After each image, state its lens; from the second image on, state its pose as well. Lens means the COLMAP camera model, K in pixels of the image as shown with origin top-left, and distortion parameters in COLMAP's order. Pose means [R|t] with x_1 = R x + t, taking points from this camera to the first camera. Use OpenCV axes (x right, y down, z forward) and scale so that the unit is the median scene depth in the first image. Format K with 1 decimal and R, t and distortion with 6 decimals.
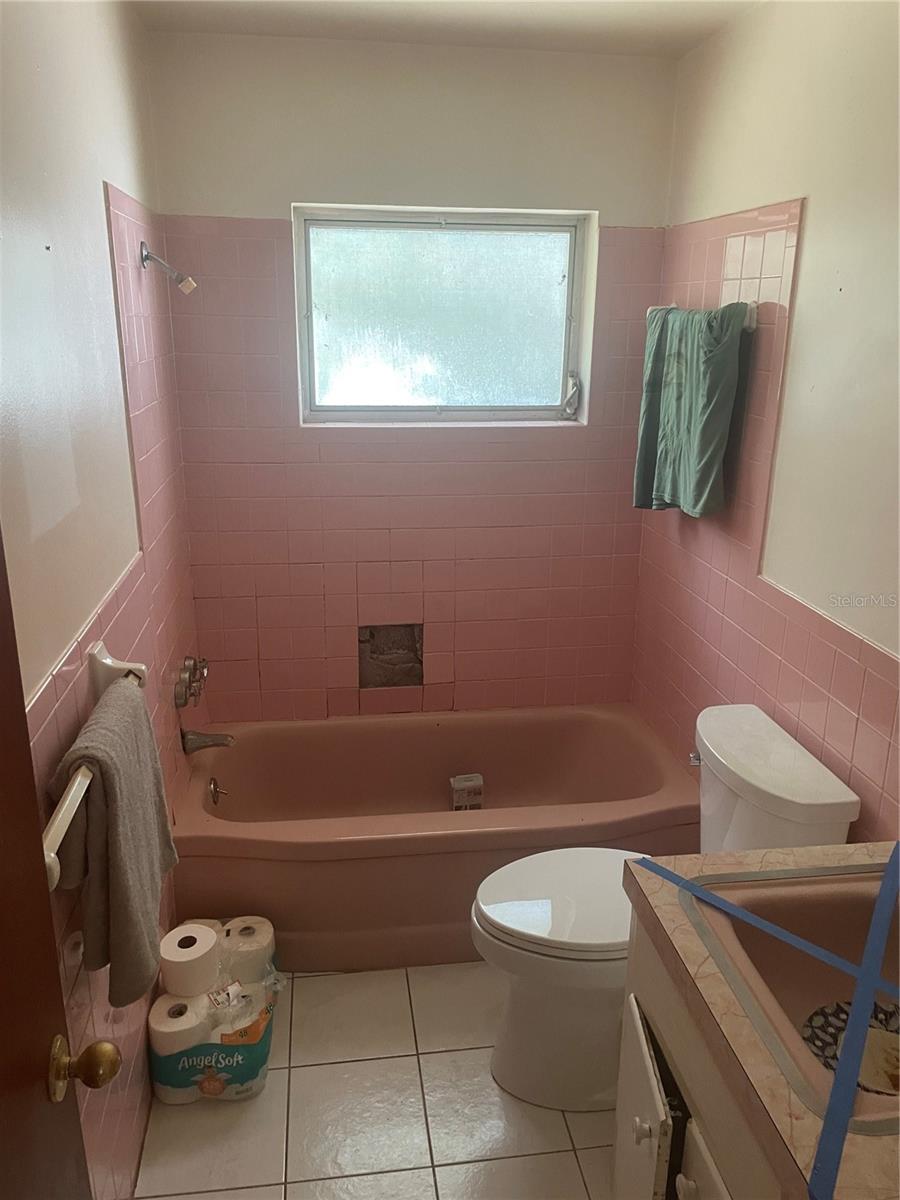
lens RADIAL K [[915.1, 0, 449.1], [0, 915.1, 587.3], [0, 0, 1]] dist [0.087162, -0.112163]
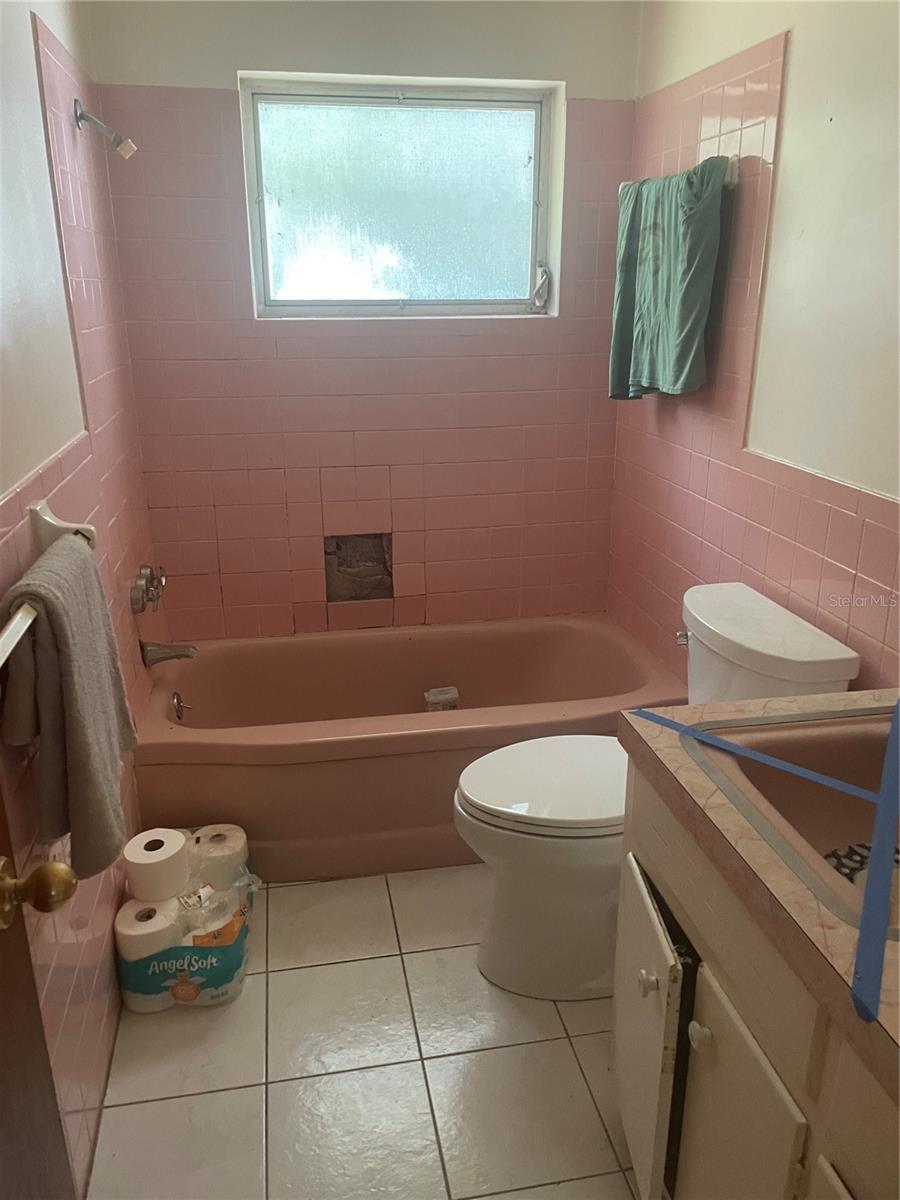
lens RADIAL K [[915.1, 0, 443.5], [0, 915.1, 587.8], [0, 0, 1]] dist [0.087162, -0.112163]
pose [[0.998989, -0.027913, 0.035239, -0.011819], [0.026868, 0.999195, 0.029792, 0.086434], [-0.036042, -0.028815, 0.998935, 0.048092]]
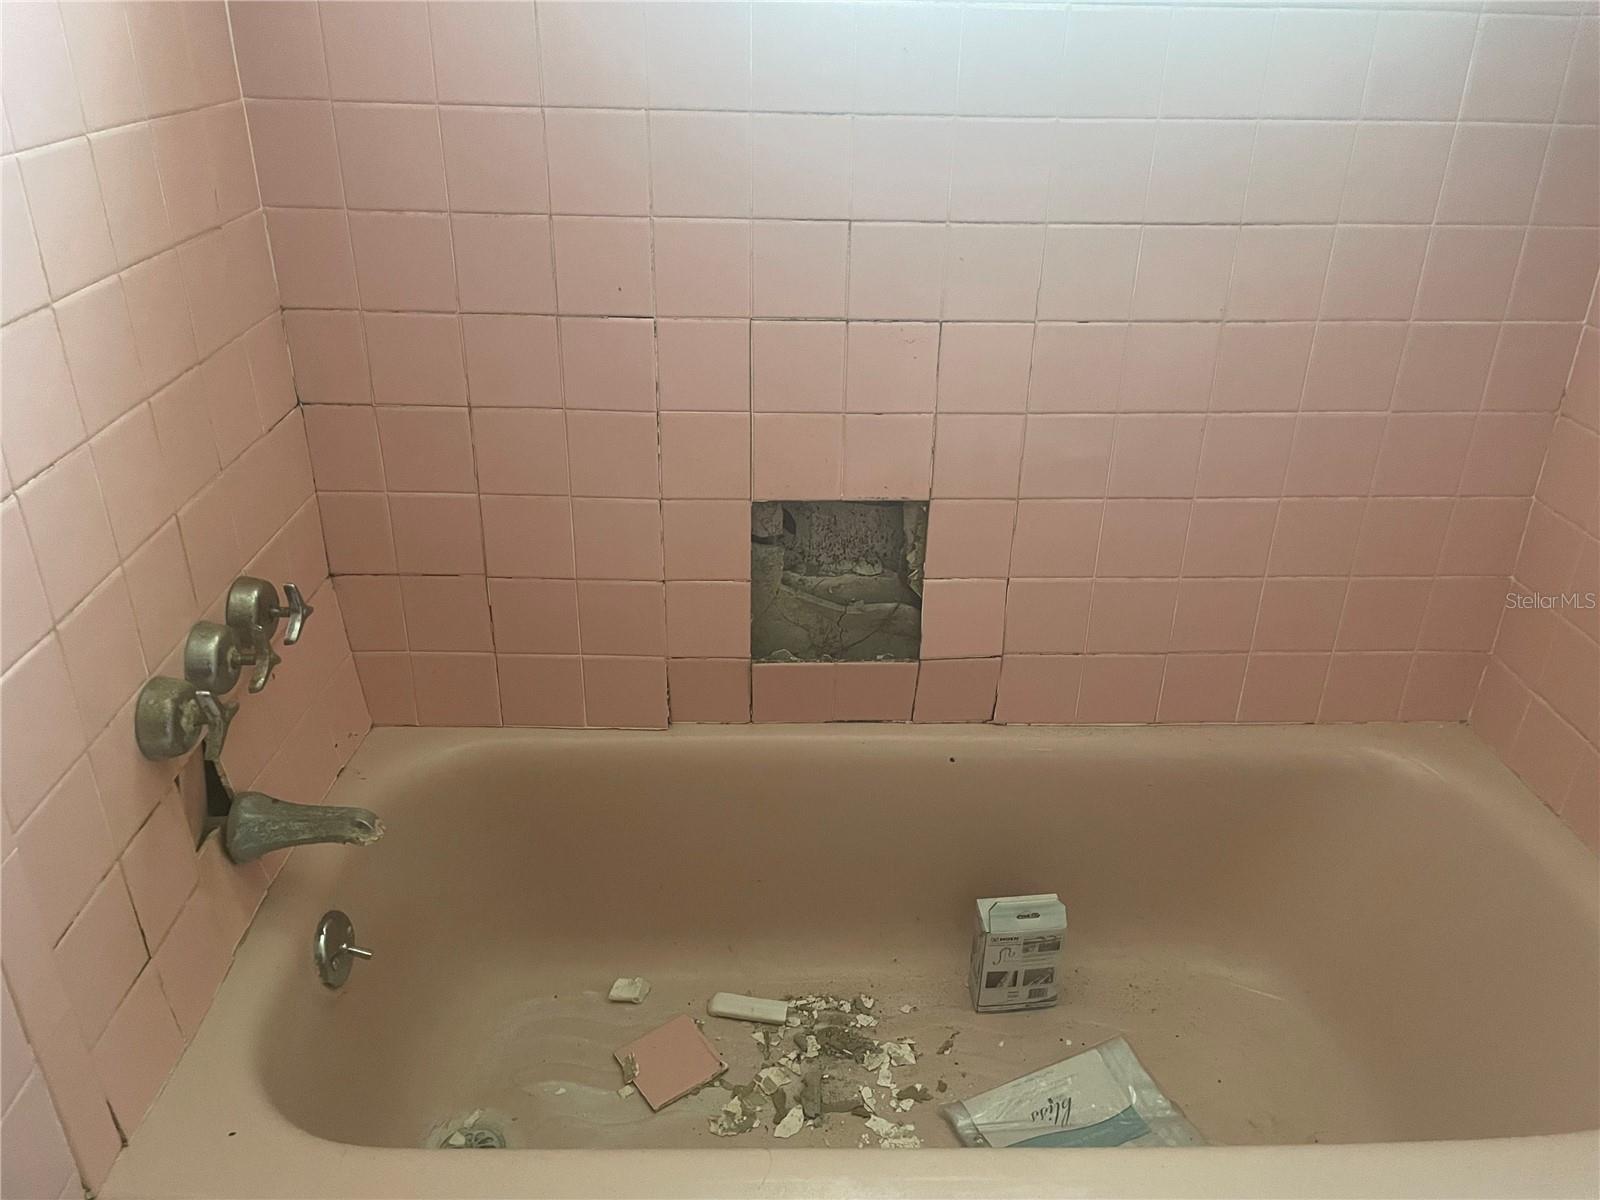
lens RADIAL K [[1220.2, 0, 798.5], [0, 1220.2, 592.5], [0, 0, 1]] dist [0.087162, -0.112163]
pose [[0.994570, 0.051394, -0.090499, -0.042230], [-0.036067, 0.985882, 0.163509, -0.002055], [0.097625, -0.159357, 0.982382, 0.629484]]
